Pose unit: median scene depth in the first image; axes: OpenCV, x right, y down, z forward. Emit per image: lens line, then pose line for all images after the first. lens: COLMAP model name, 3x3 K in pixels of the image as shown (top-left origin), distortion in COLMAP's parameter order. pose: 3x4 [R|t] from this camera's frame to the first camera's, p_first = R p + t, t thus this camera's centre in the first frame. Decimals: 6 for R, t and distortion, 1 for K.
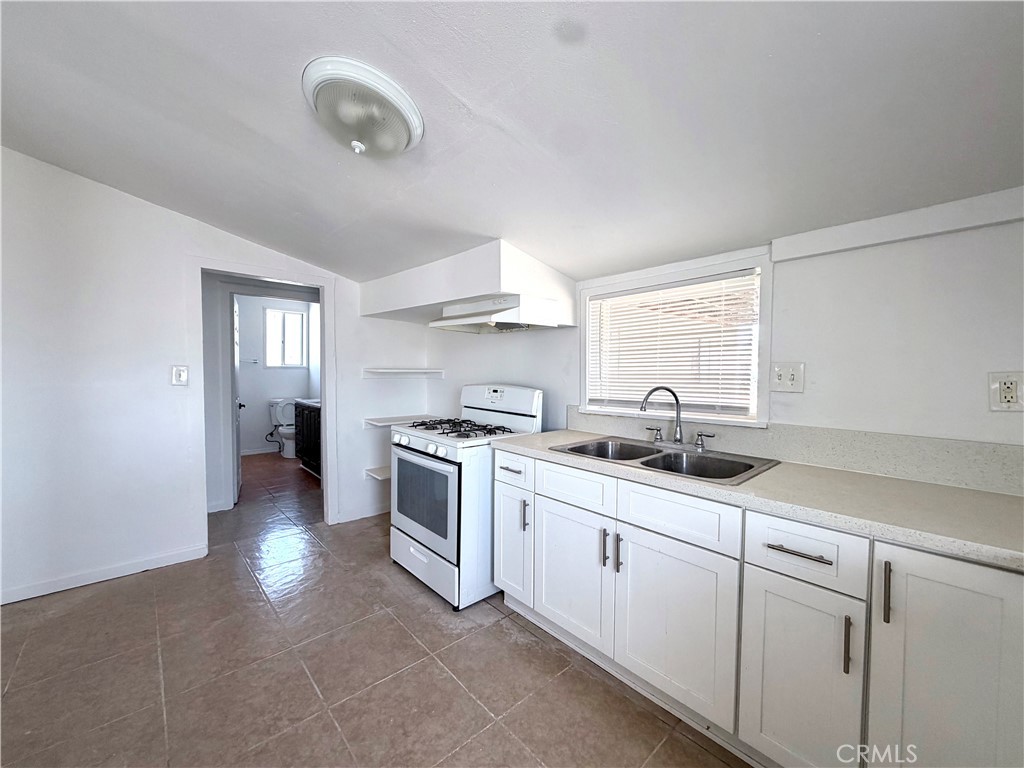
lens RADIAL K [[409.4, 0, 511.0], [0, 409.4, 383.5], [0, 0, 1]] dist [-0.000643, 0.000212]
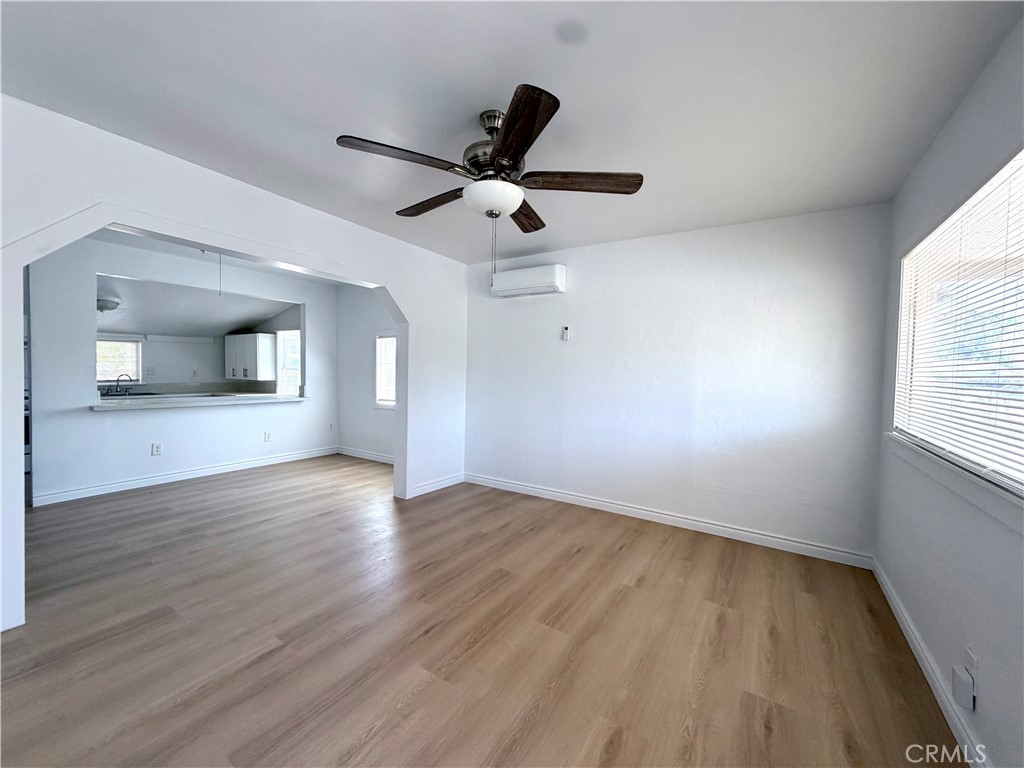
lens RADIAL K [[409.4, 0, 511.0], [0, 409.4, 383.5], [0, 0, 1]] dist [-0.000643, 0.000212]
pose [[-0.264448, -0.046438, 0.963281, -3.739117], [0.011563, 0.998616, 0.051316, -0.053433], [-0.964331, 0.024709, -0.263545, -1.182824]]
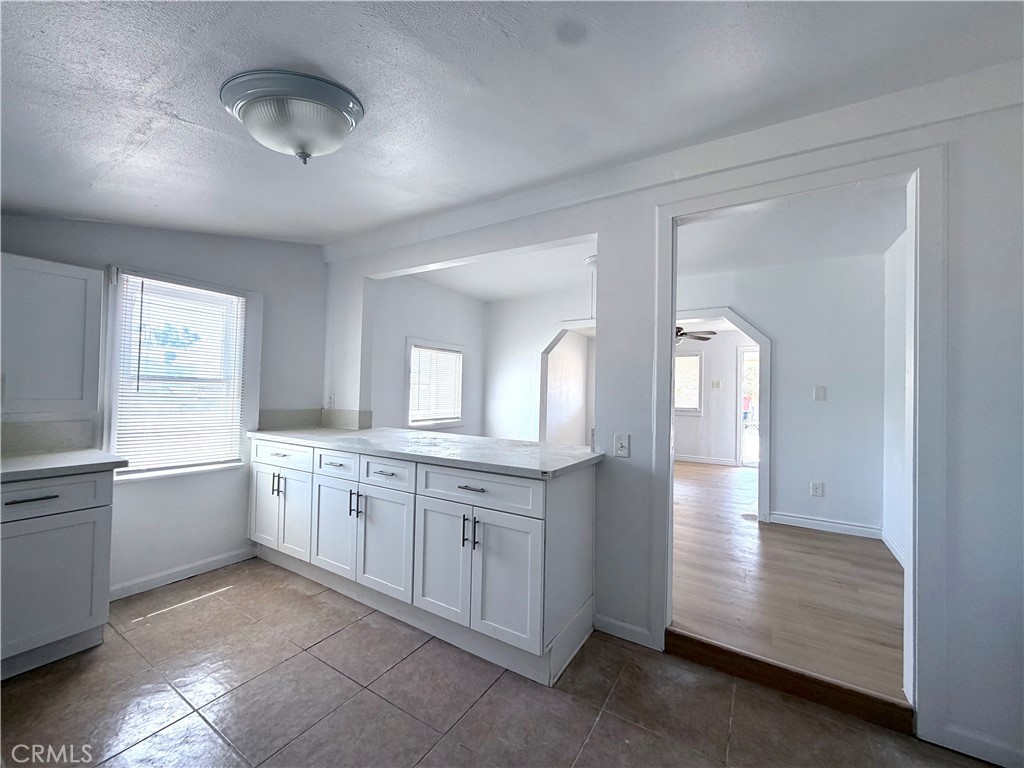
lens RADIAL K [[409.4, 0, 511.0], [0, 409.4, 383.5], [0, 0, 1]] dist [-0.000643, 0.000212]
pose [[-0.959861, -0.040095, -0.277594, -0.445804], [-0.044703, 0.998947, 0.010289, -0.070206], [0.276889, 0.022285, -0.960643, 1.546010]]
